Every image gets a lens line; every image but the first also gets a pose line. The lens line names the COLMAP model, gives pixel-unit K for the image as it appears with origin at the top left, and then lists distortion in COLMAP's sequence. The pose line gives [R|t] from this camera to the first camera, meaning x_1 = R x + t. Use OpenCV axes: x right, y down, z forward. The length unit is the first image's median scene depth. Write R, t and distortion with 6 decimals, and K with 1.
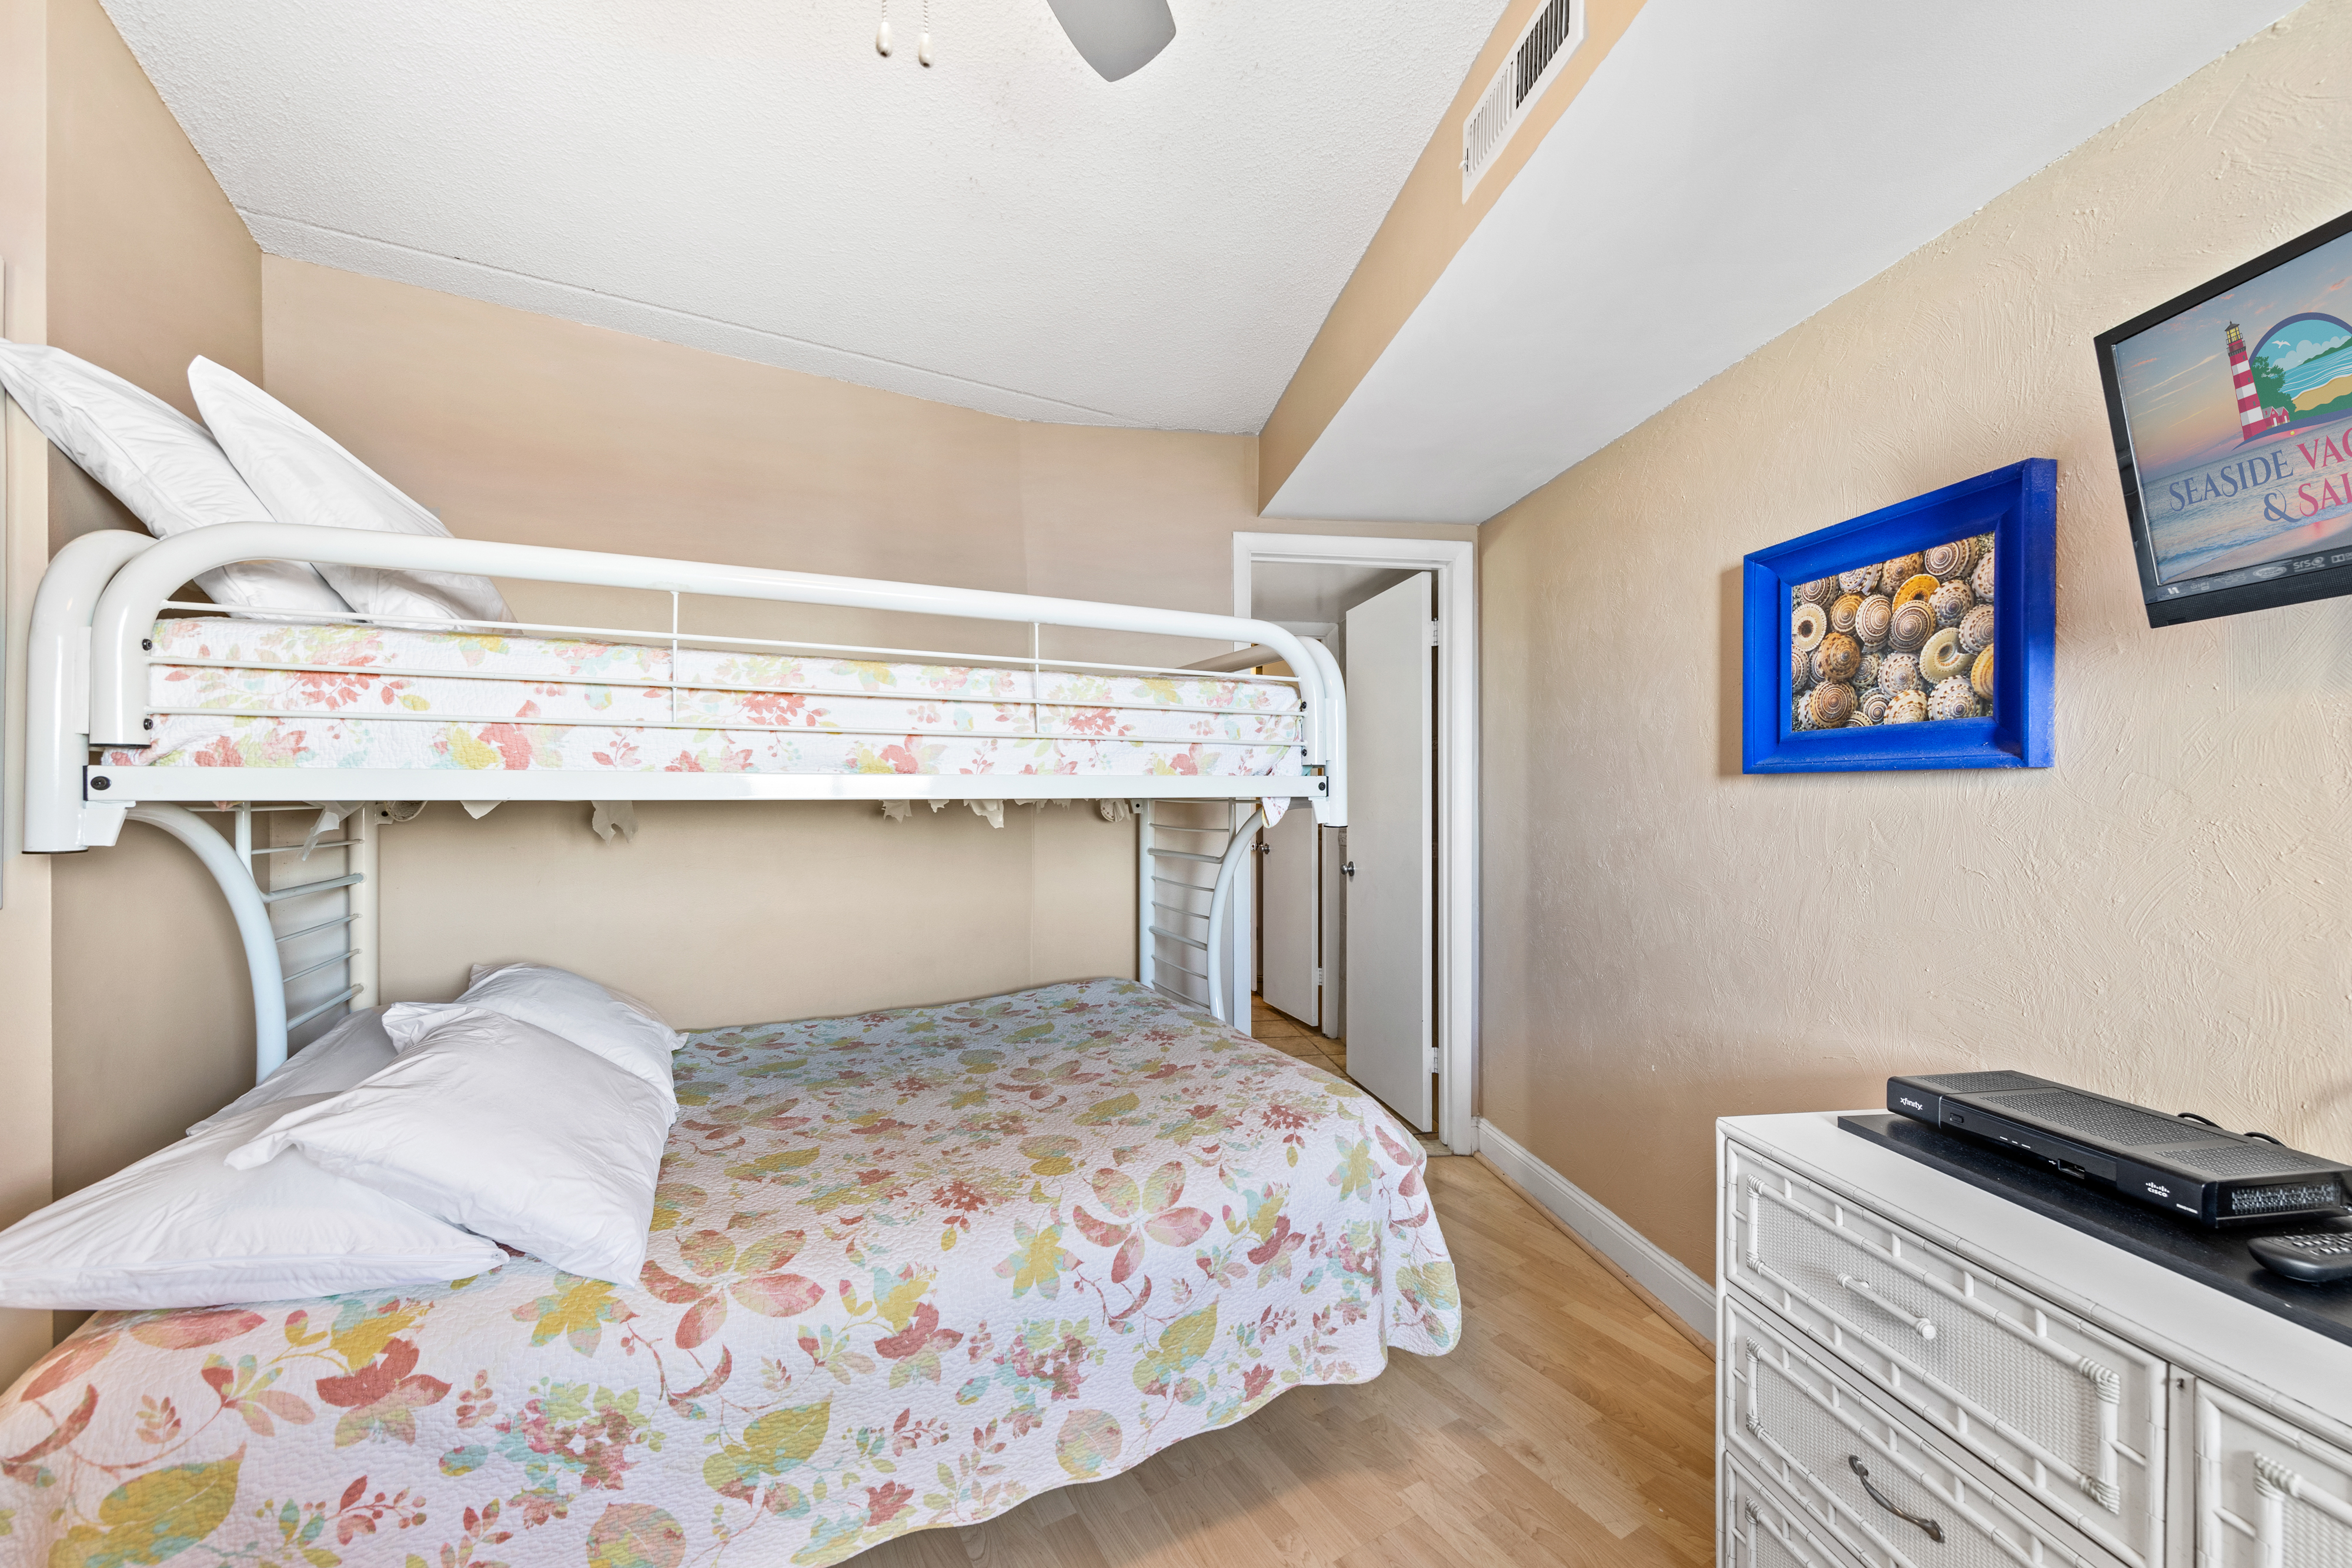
lens RADIAL K [[895.1, 0, 1169.5], [0, 895.1, 765.6], [0, 0, 1]] dist [0.002232, -0.000317]
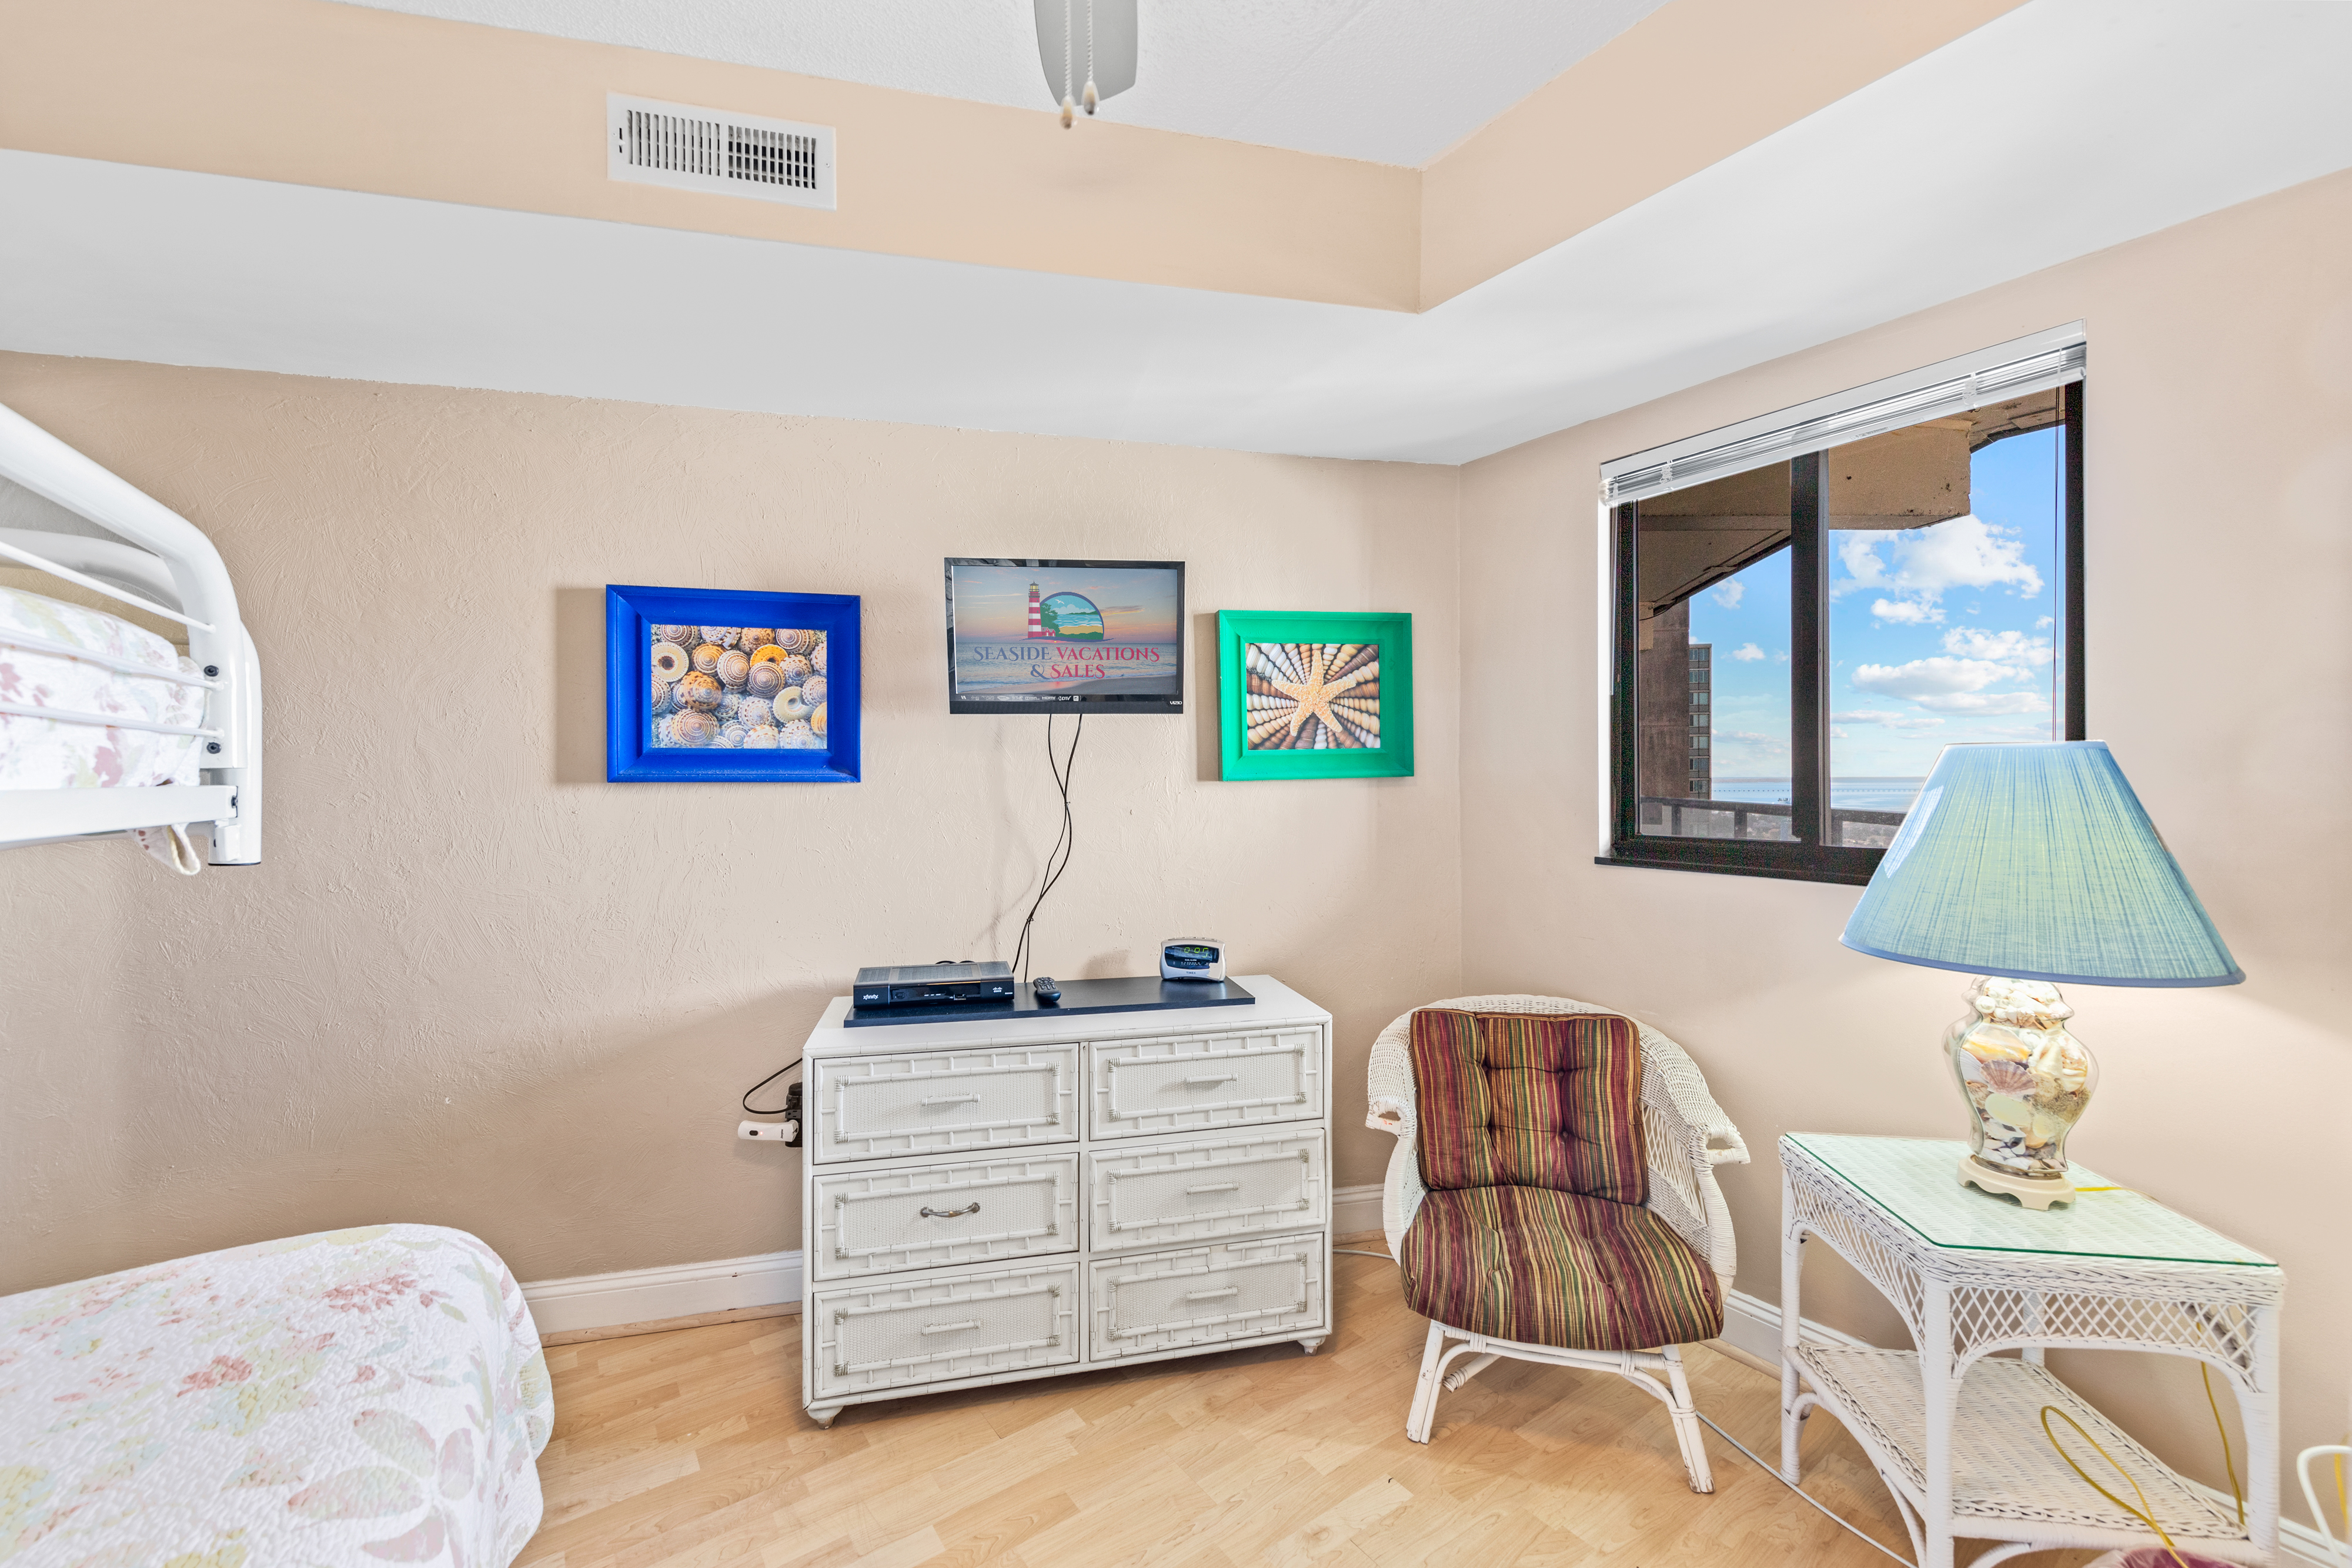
lens RADIAL K [[924.5, 0, 1175.9], [0, 924.5, 737.7], [0, 0, 1]] dist [0.000345, -0.000229]
pose [[-0.087825, 0.046940, 0.995029, -0.664309], [-0.028293, 0.998369, -0.049595, -0.010909], [-0.995734, -0.032508, -0.086353, 0.477276]]
